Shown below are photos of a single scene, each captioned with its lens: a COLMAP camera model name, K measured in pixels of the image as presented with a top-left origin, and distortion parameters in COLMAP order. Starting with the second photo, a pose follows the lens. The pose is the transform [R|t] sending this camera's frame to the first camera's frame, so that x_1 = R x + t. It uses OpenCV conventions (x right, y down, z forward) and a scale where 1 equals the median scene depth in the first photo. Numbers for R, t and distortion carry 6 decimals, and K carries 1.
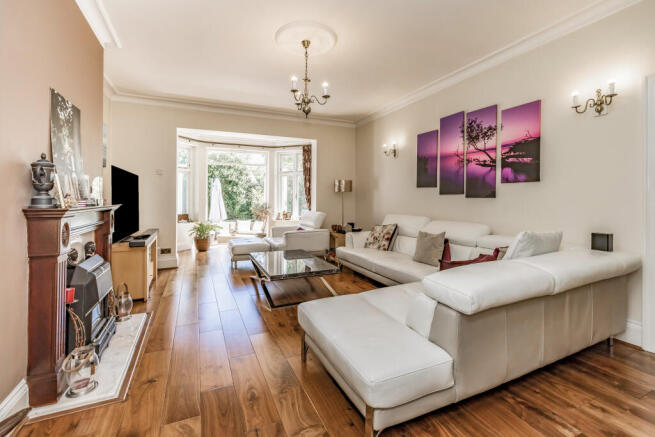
lens RADIAL K [[283.5, 0, 301.0], [0, 283.5, 199.8], [0, 0, 1]] dist [-0.003646, 0.001114]
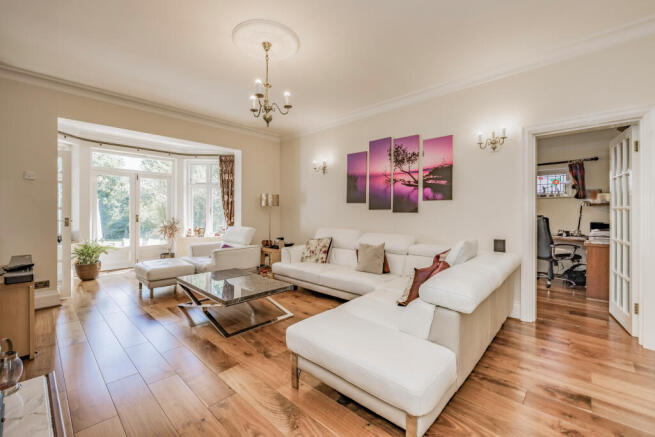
lens RADIAL K [[283.5, 0, 323.0], [0, 283.5, 214.9], [0, 0, 1]] dist [-0.003646, 0.001114]
pose [[0.916365, -0.000835, 0.400343, -0.156363], [-0.000146, 0.999997, 0.002421, -0.000713], [-0.400344, -0.002276, 0.916362, 0.063611]]
